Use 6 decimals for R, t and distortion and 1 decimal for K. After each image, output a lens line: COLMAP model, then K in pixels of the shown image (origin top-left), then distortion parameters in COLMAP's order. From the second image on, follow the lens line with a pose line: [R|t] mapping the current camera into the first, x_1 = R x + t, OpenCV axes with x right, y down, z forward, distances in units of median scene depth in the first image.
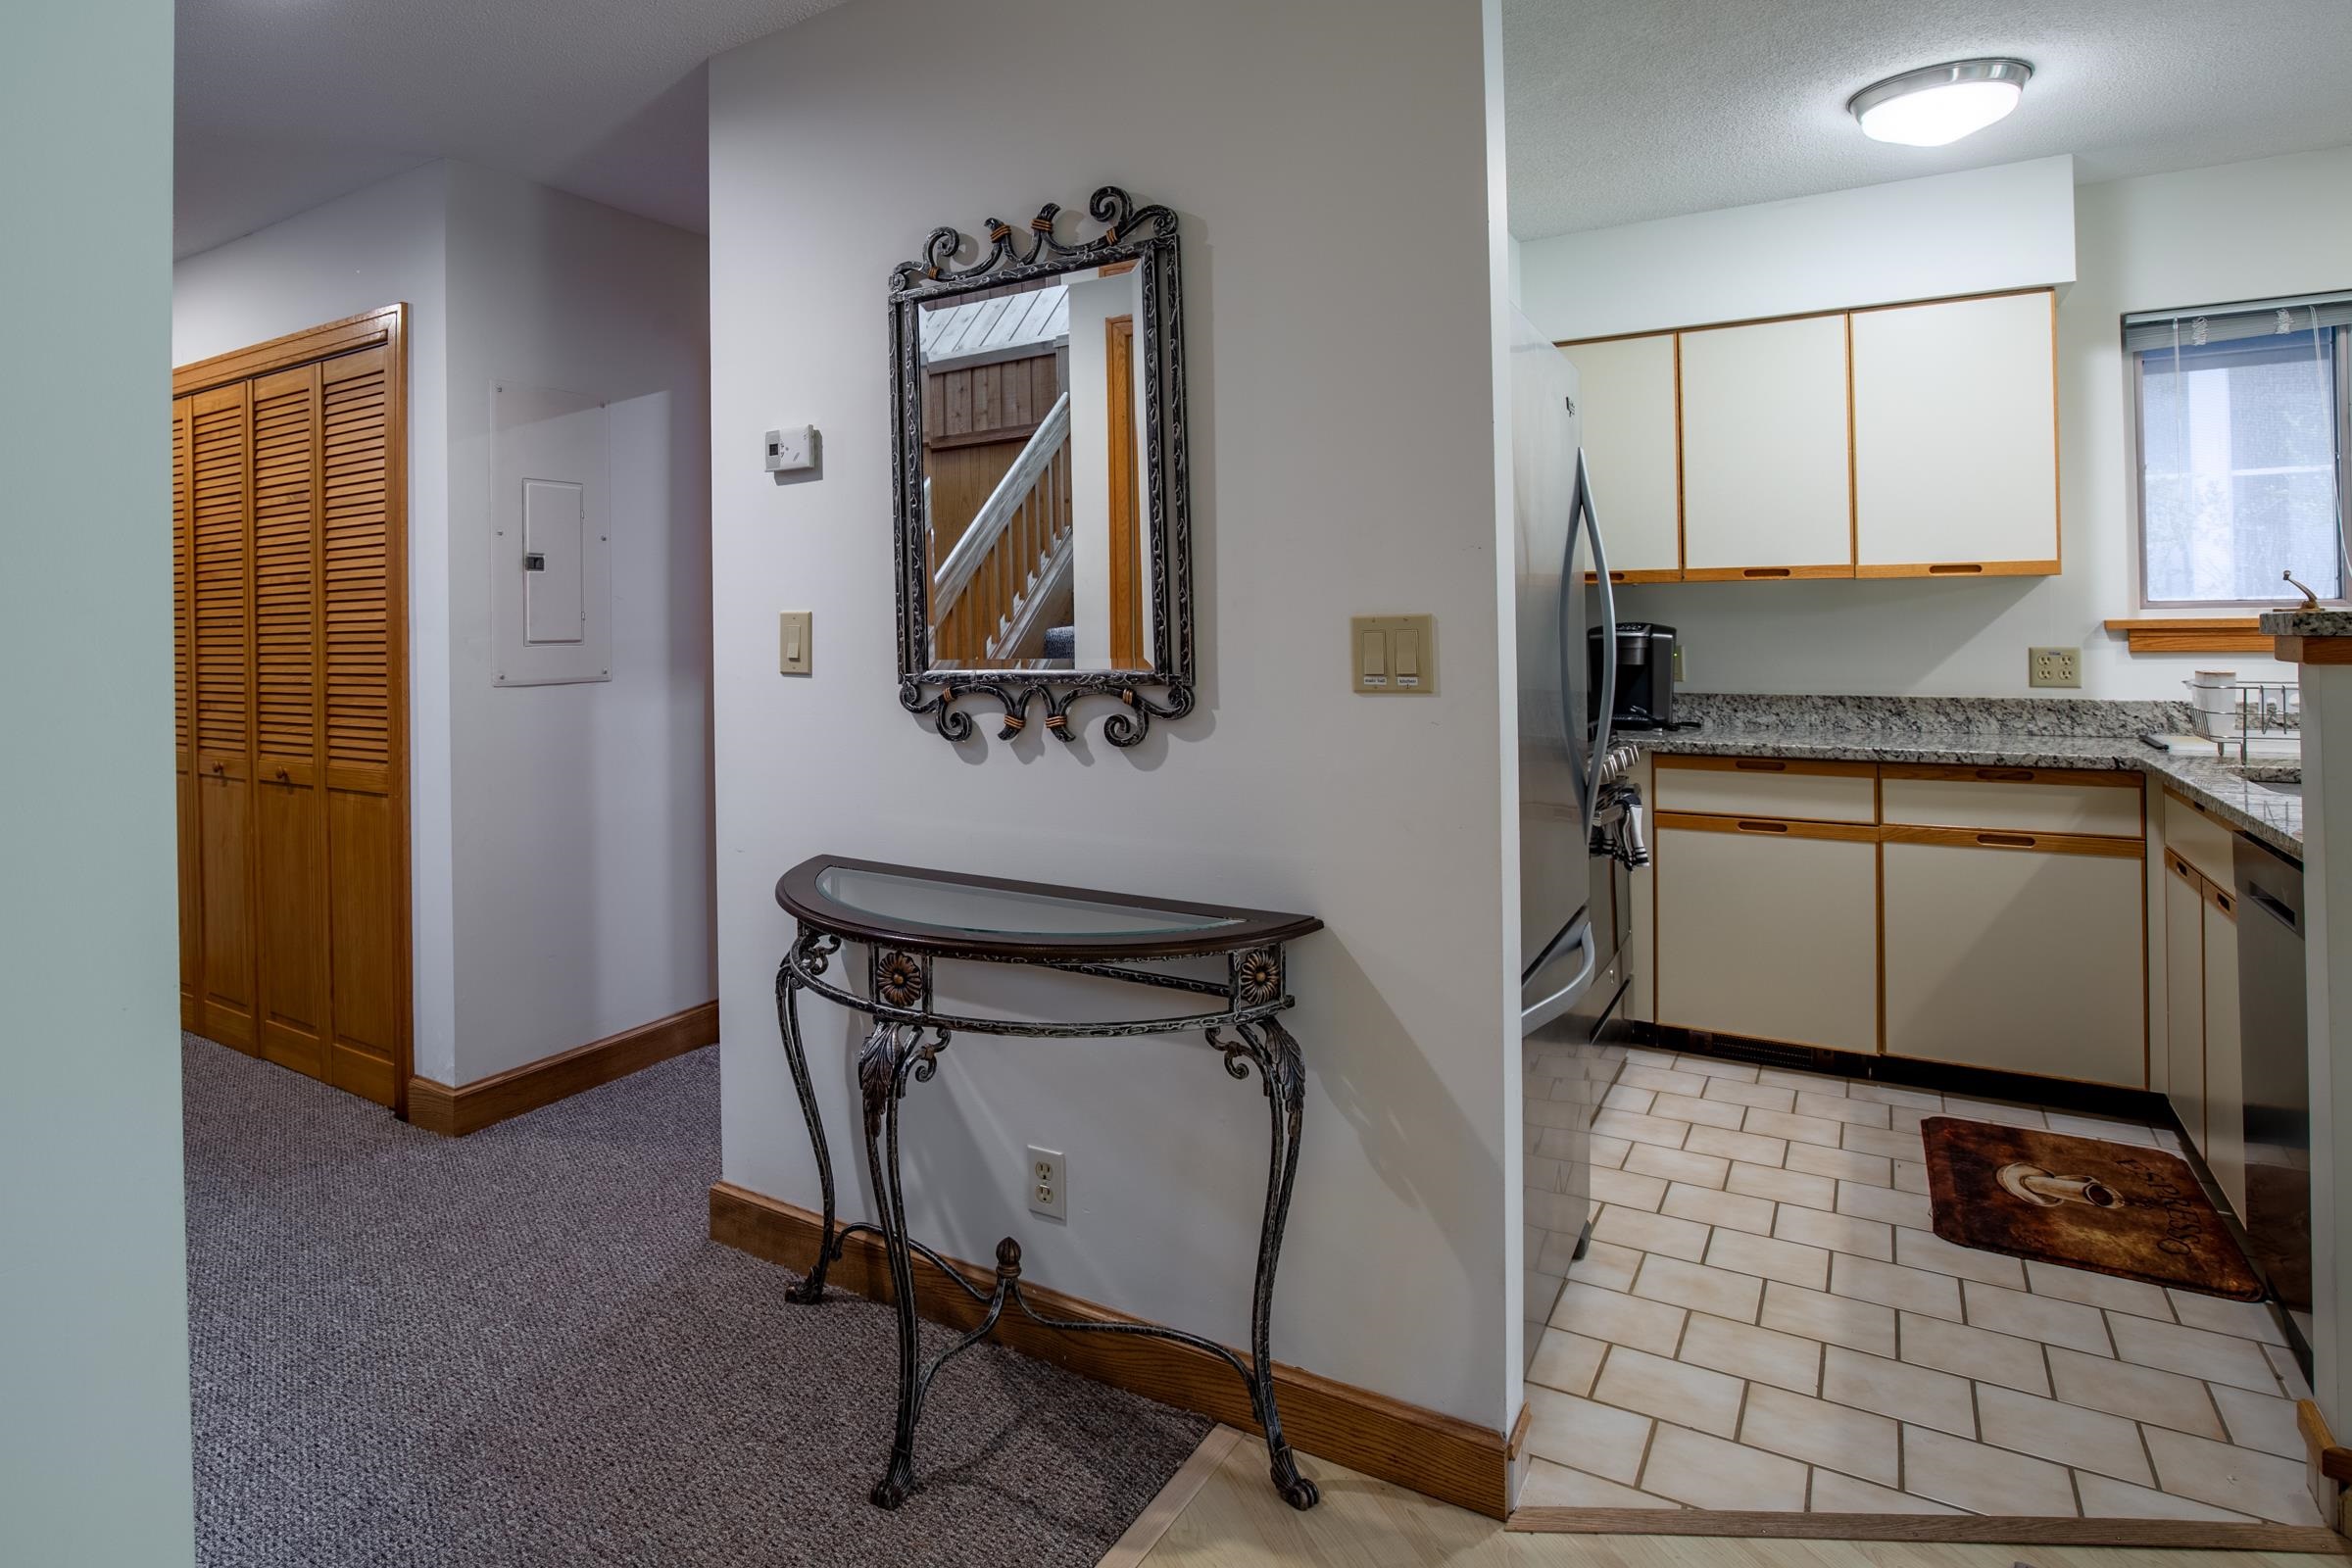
lens RADIAL K [[1072.6, 0, 1150.4], [0, 1072.6, 600.6], [0, 0, 1]] dist [-0.030160, 0.003693]
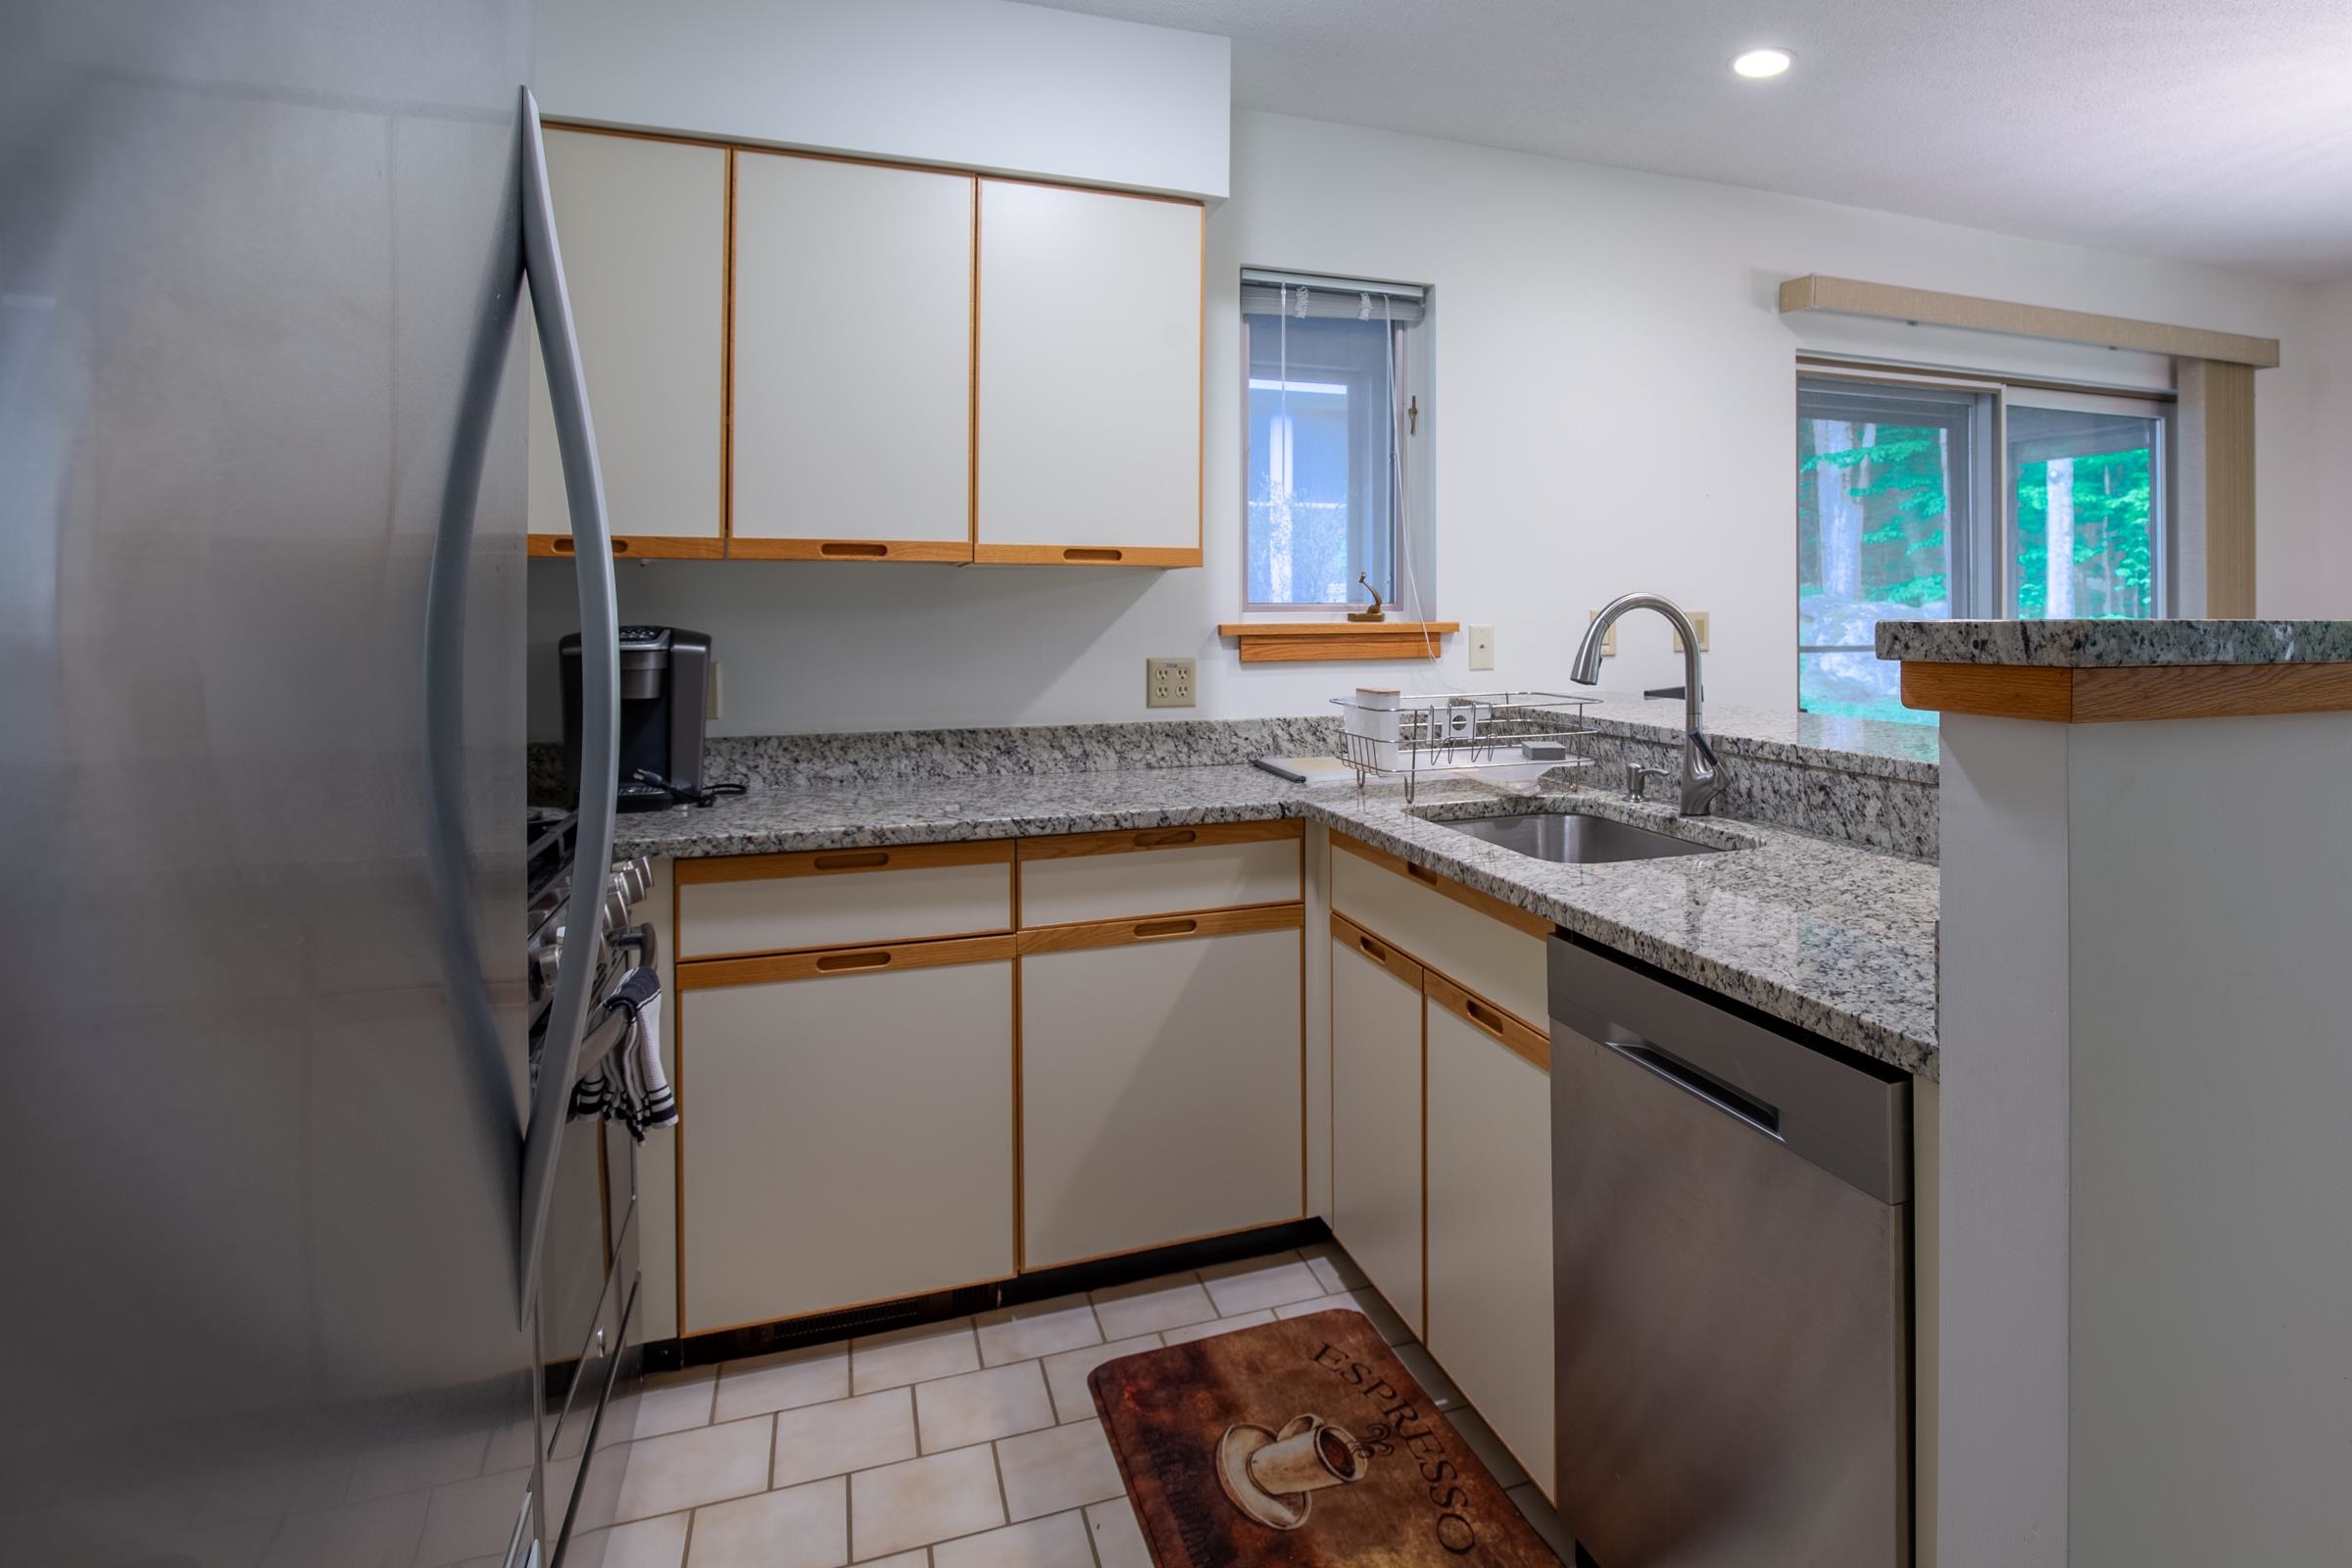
lens RADIAL K [[1072.6, 0, 1161.5], [0, 1072.6, 602.4], [0, 0, 1]] dist [-0.030160, 0.003693]
pose [[0.626863, 0.017567, 0.778932, 0.215927], [-0.019122, 0.999792, -0.007159, 0.007751], [-0.778895, -0.010407, 0.627068, 0.503586]]
